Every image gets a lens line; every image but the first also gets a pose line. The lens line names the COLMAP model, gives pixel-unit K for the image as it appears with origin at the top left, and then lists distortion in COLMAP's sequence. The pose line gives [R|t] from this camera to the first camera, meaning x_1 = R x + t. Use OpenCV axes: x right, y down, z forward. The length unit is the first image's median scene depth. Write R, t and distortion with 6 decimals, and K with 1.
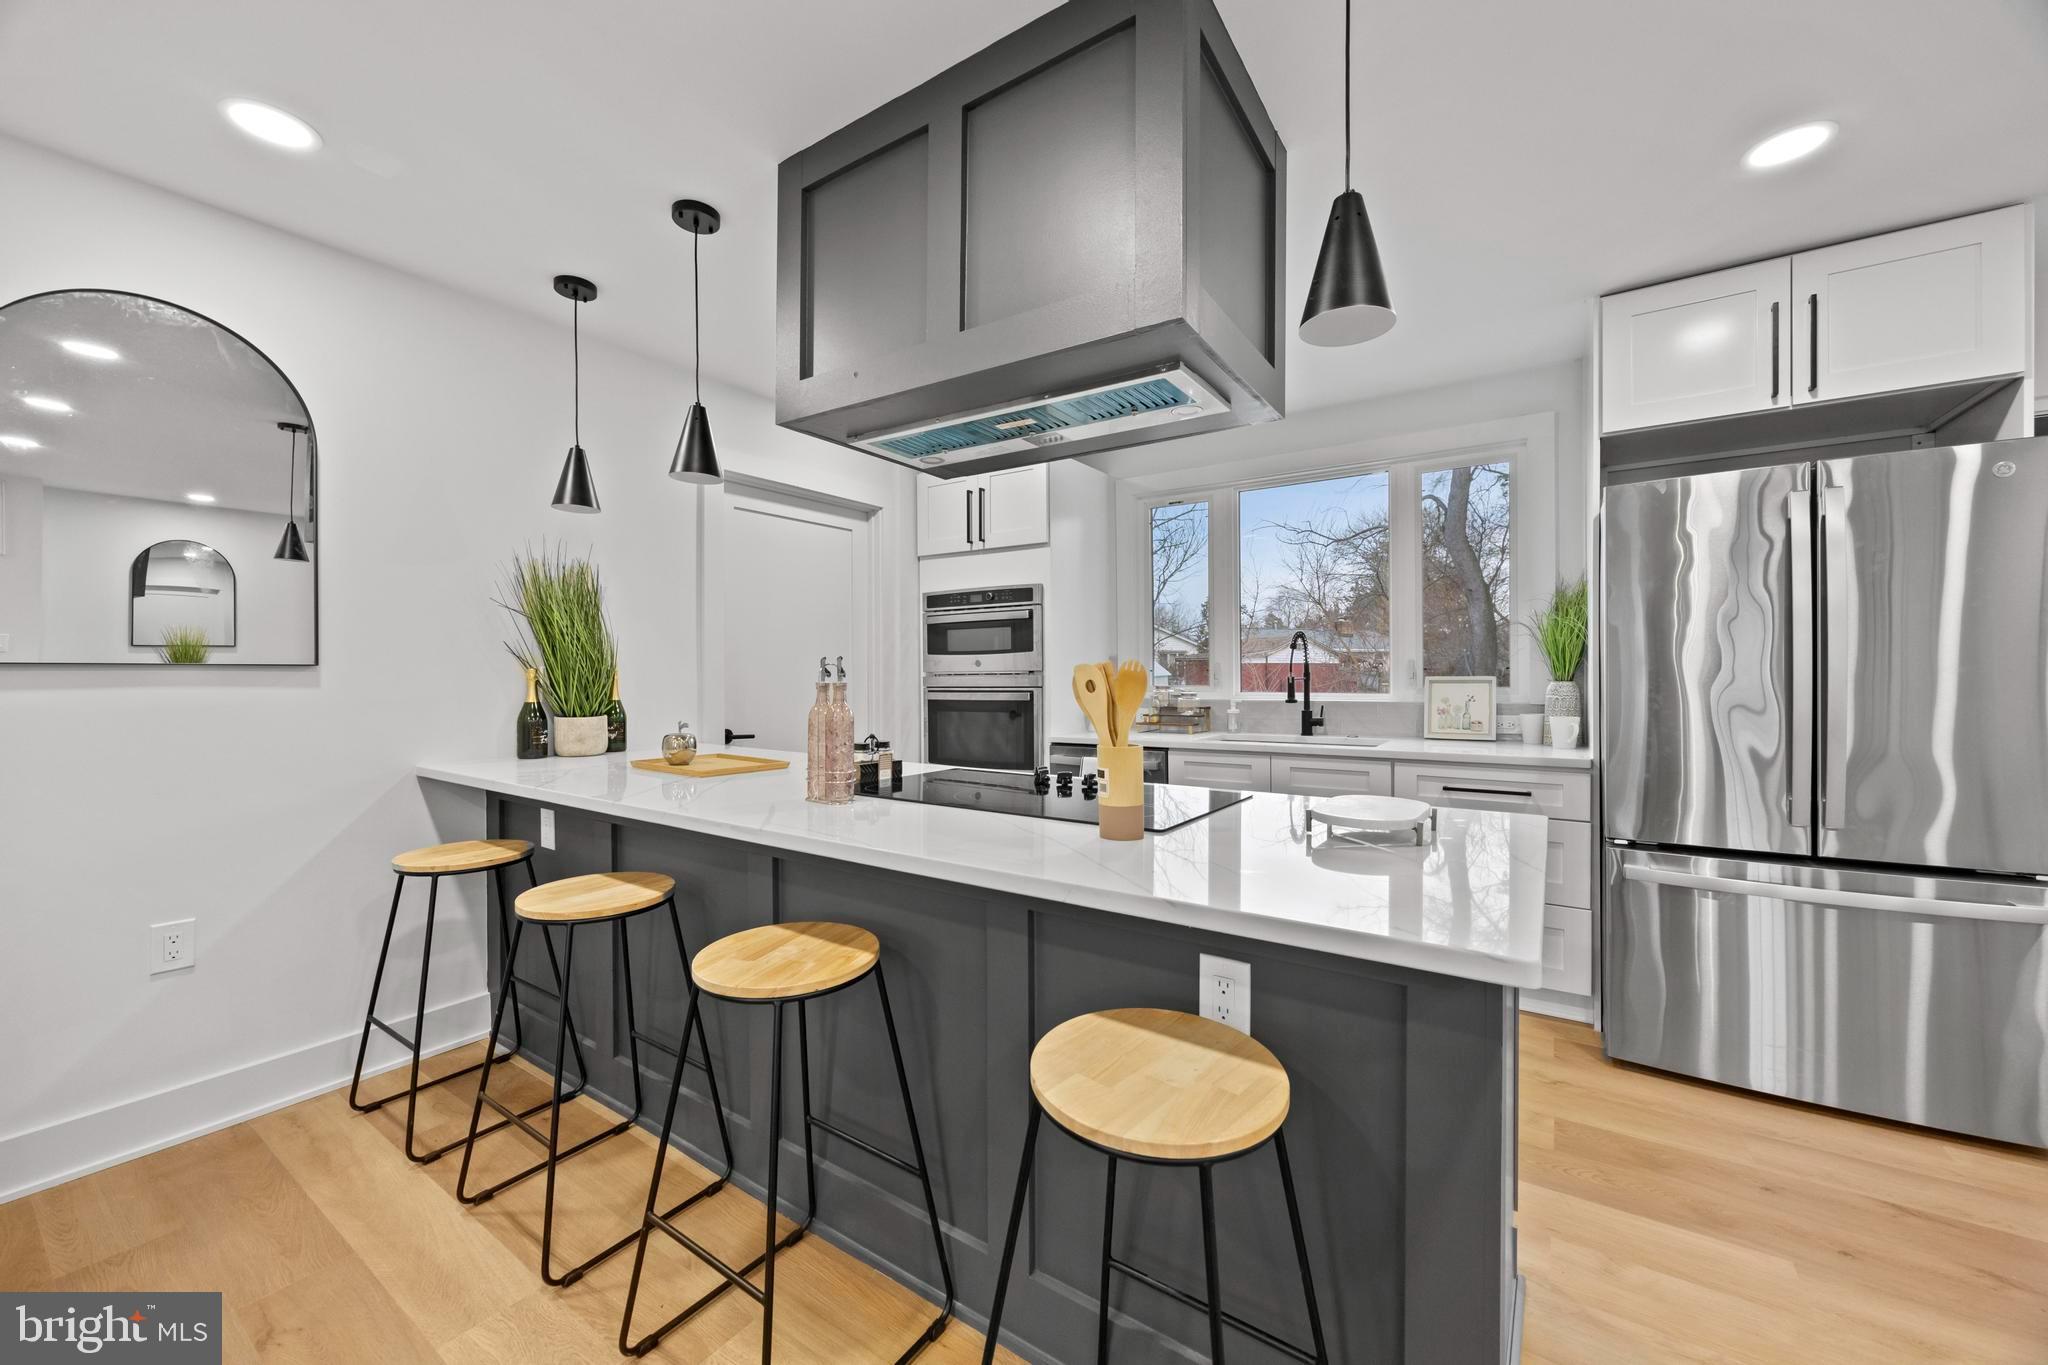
lens RADIAL K [[780.9, 0, 1034.4], [0, 780.9, 679.6], [0, 0, 1]] dist [-0.000467, -0.001157]
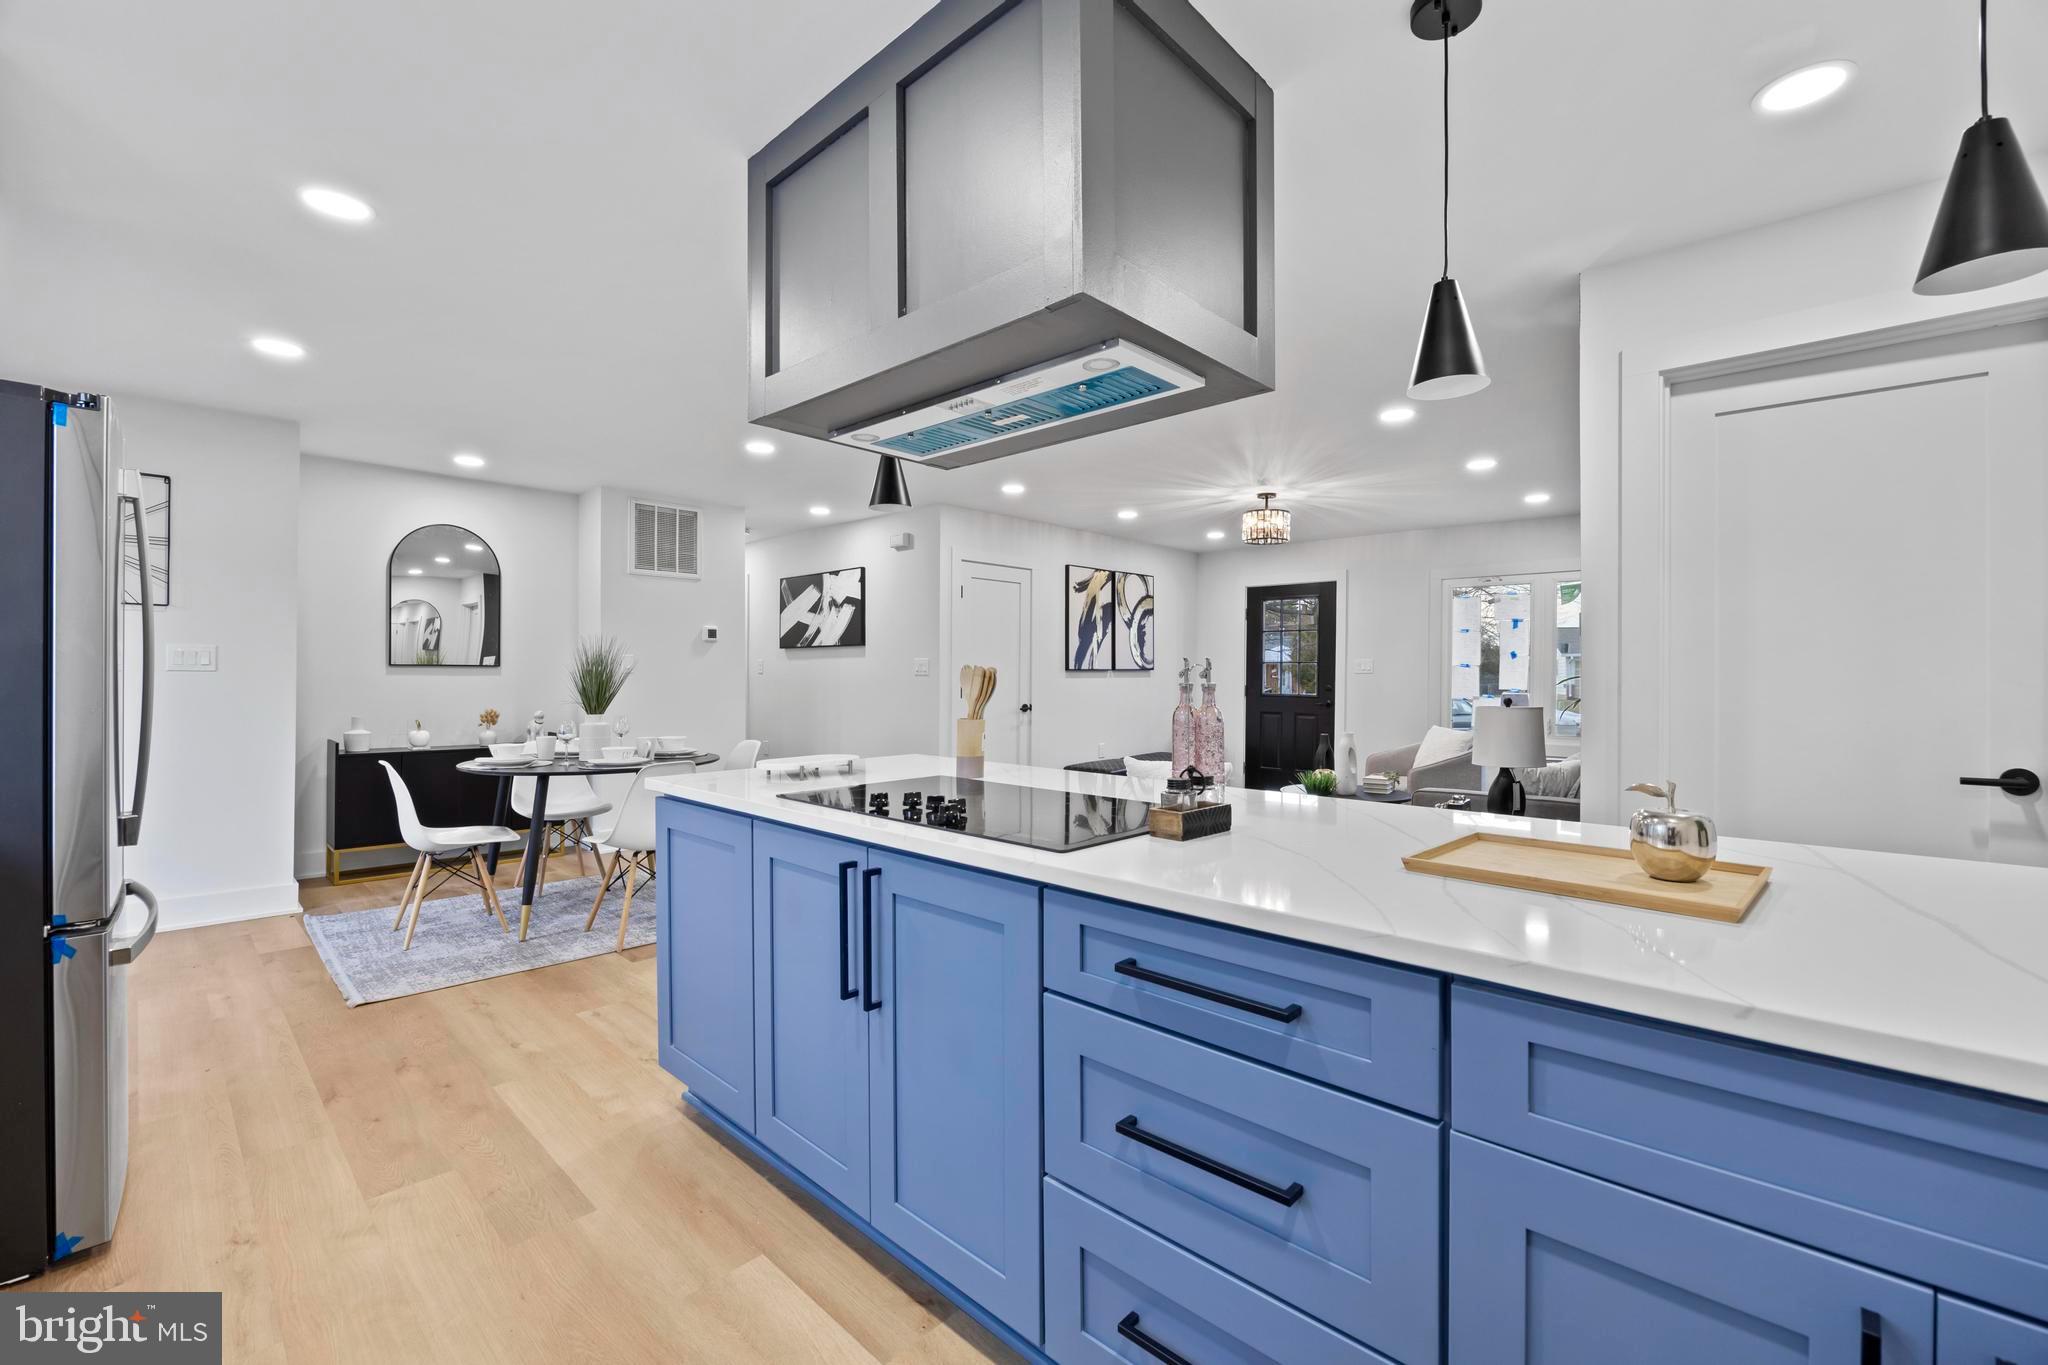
lens RADIAL K [[860.8, 0, 1028.3], [0, 860.8, 677.2], [0, 0, 1]] dist [-0.012036, 0.000419]
pose [[-0.985567, -0.001336, 0.169282, -0.147336], [0.000762, 0.999924, 0.012329, -0.010888], [-0.169285, 0.012280, -0.985491, 1.330772]]
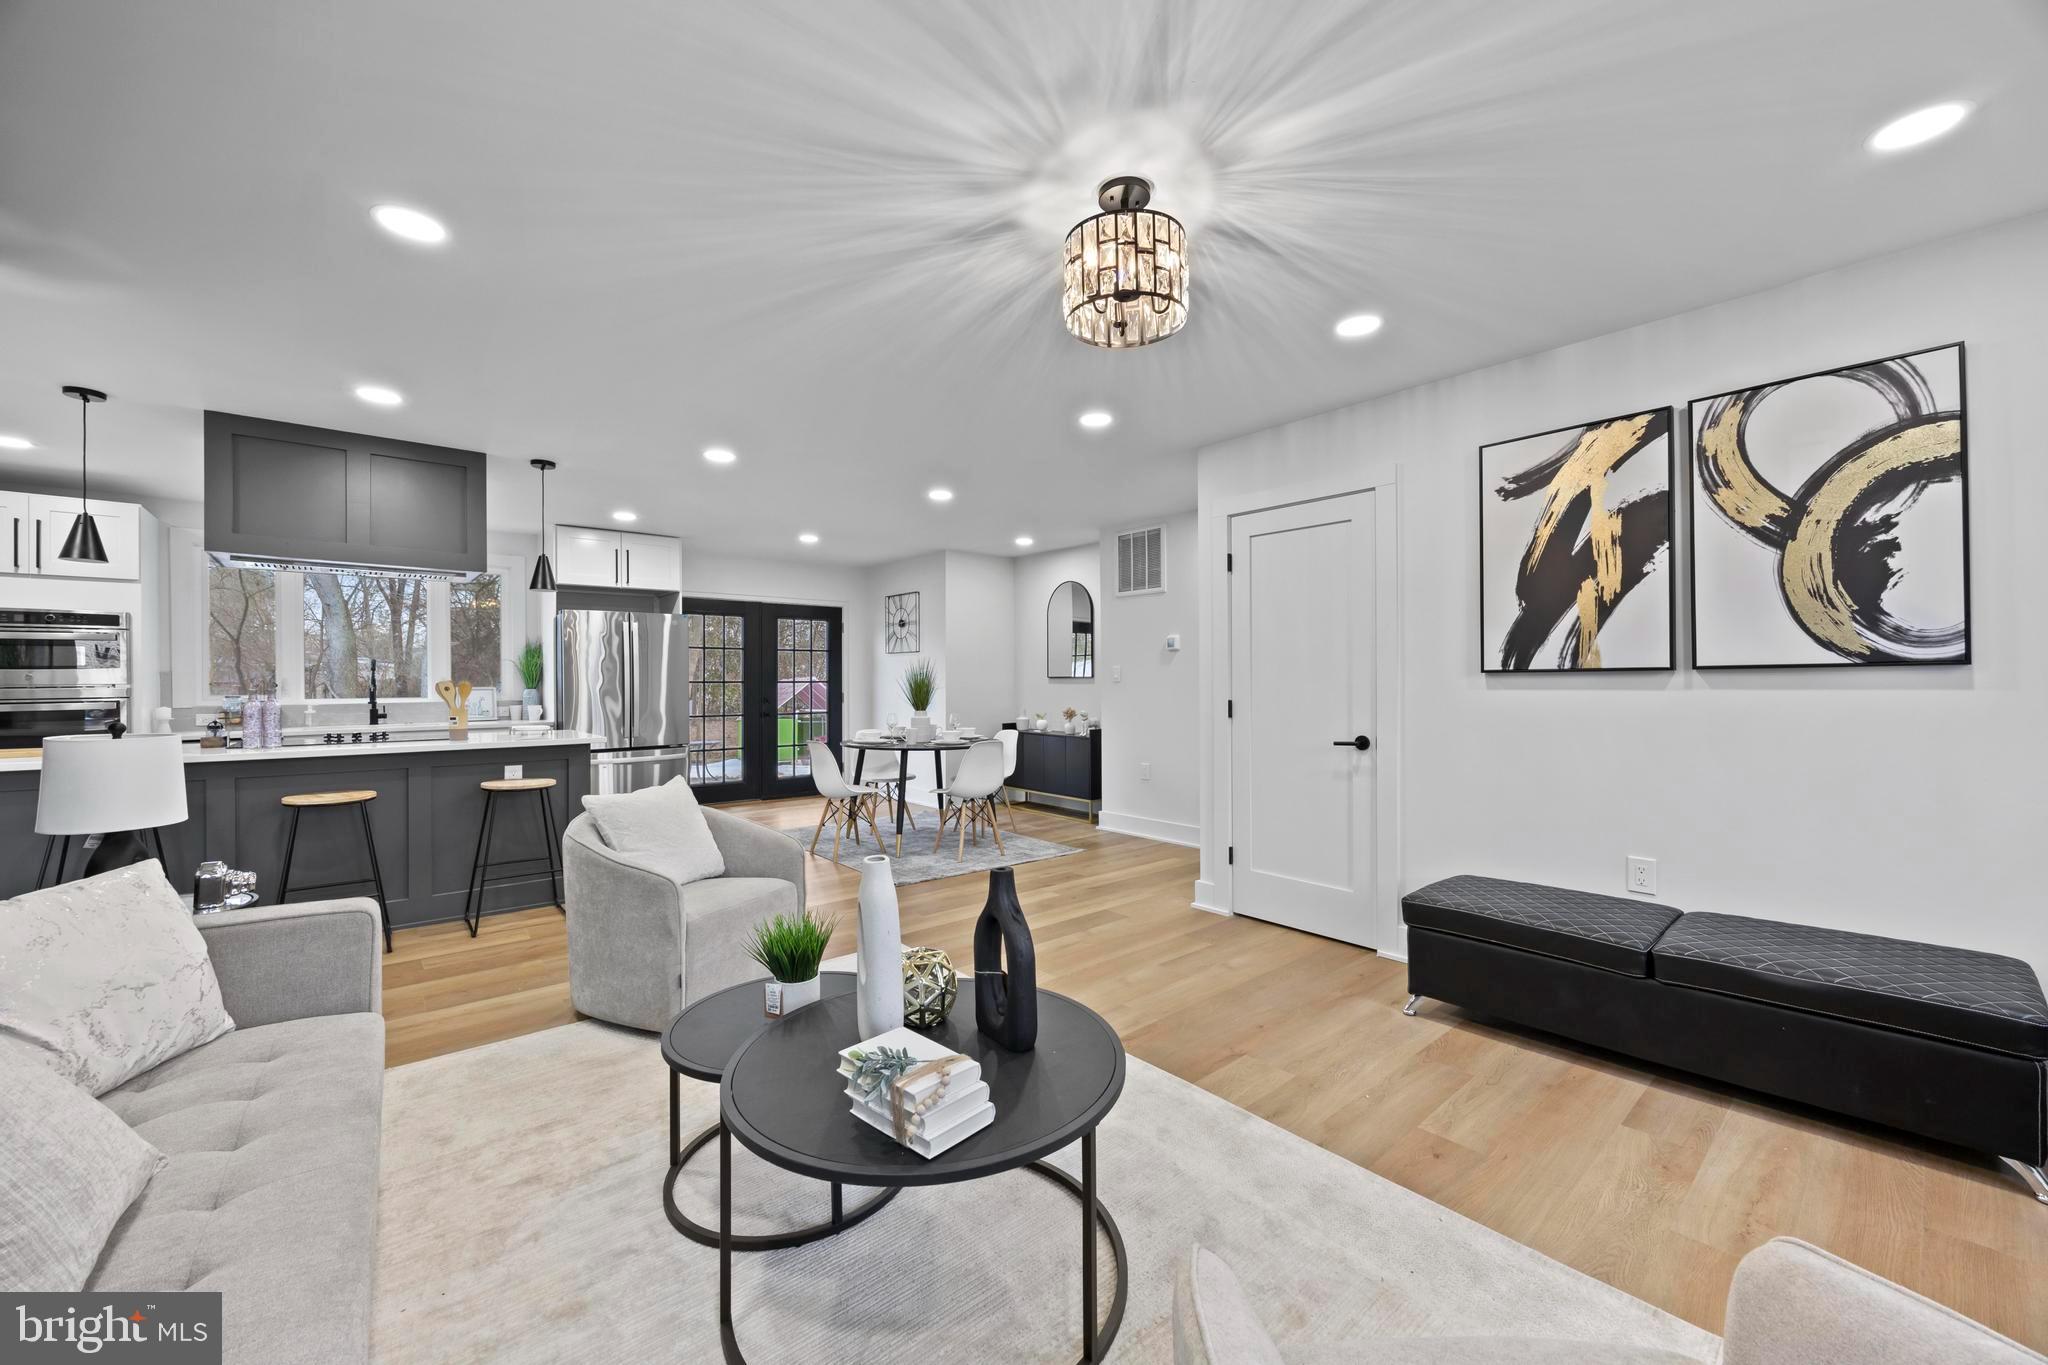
lens RADIAL K [[780.9, 0, 1026.3], [0, 780.9, 682.3], [0, 0, 1]] dist [-0.000467, -0.001157]
pose [[0.272027, 0.000111, 0.962290, -1.050531], [0.012508, 0.999915, -0.003651, 0.009803], [-0.962208, 0.013030, 0.272003, -0.911594]]
